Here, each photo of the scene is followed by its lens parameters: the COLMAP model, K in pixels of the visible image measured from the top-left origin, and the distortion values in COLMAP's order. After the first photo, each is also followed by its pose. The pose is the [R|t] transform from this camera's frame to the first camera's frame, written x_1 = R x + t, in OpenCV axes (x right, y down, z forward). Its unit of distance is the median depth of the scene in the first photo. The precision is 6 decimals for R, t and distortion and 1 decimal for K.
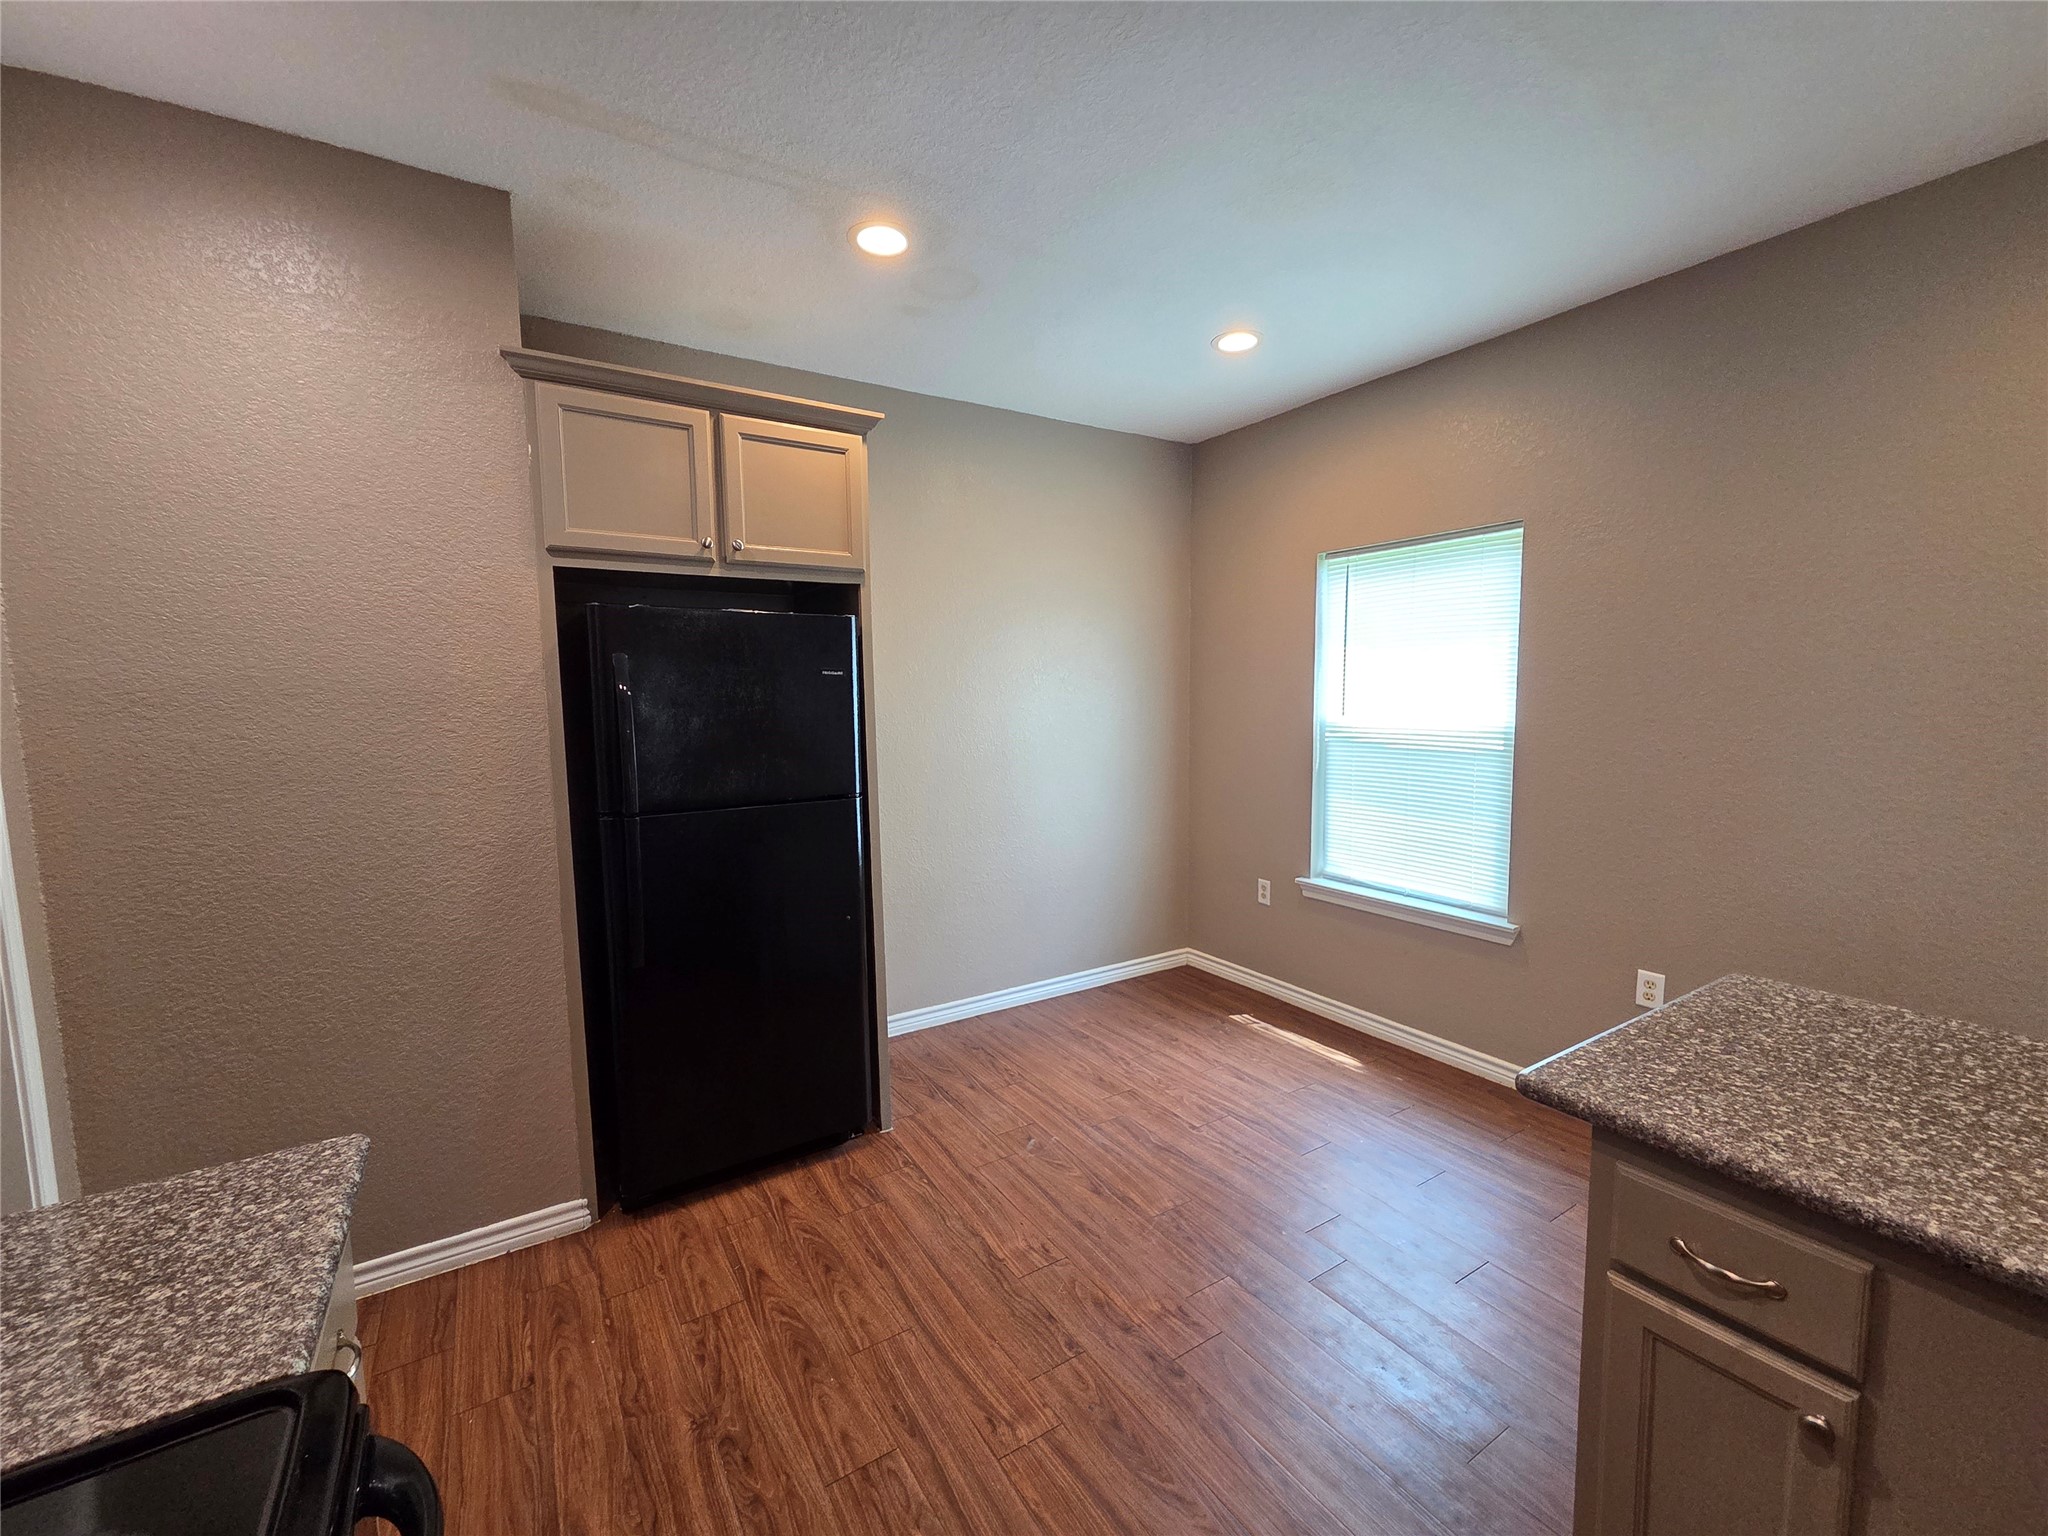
lens RADIAL K [[841.0, 0, 1020.6], [0, 841.0, 777.3], [0, 0, 1]] dist [0.003353, -0.000345]
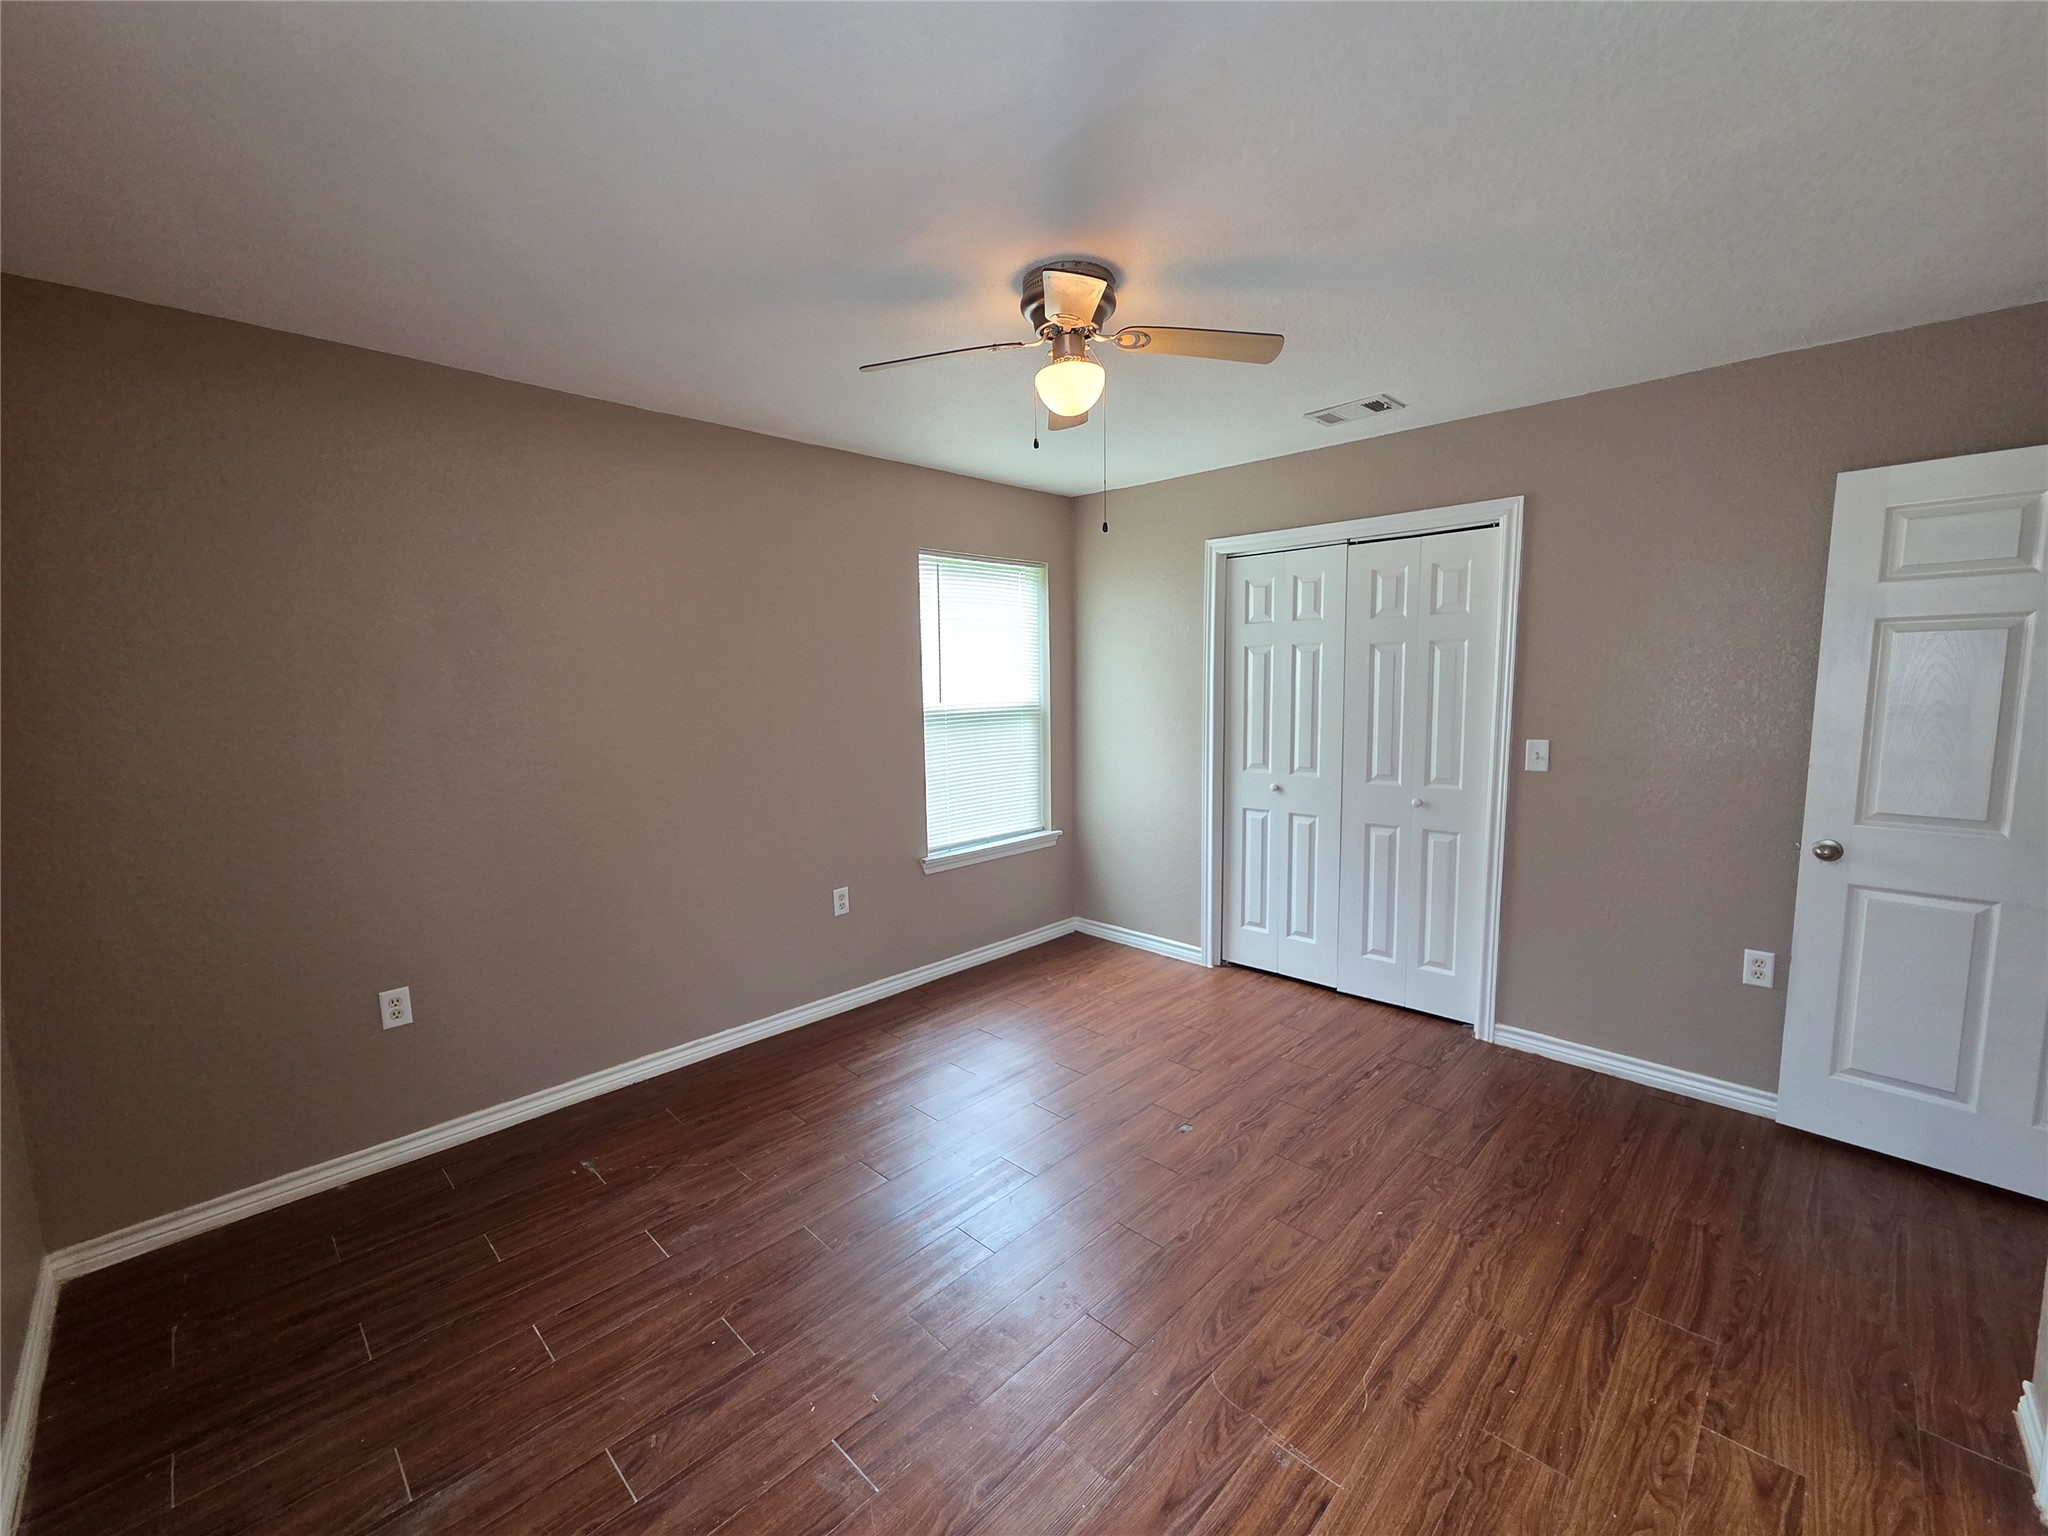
lens RADIAL K [[838.2, 0, 1017.3], [0, 838.2, 778.4], [0, 0, 1]] dist [0.003219, 0.000134]
pose [[-0.227127, -0.130278, 0.965112, -1.077271], [0.095858, 0.983209, 0.155279, -0.203322], [-0.969136, 0.127782, -0.210825, 1.721910]]
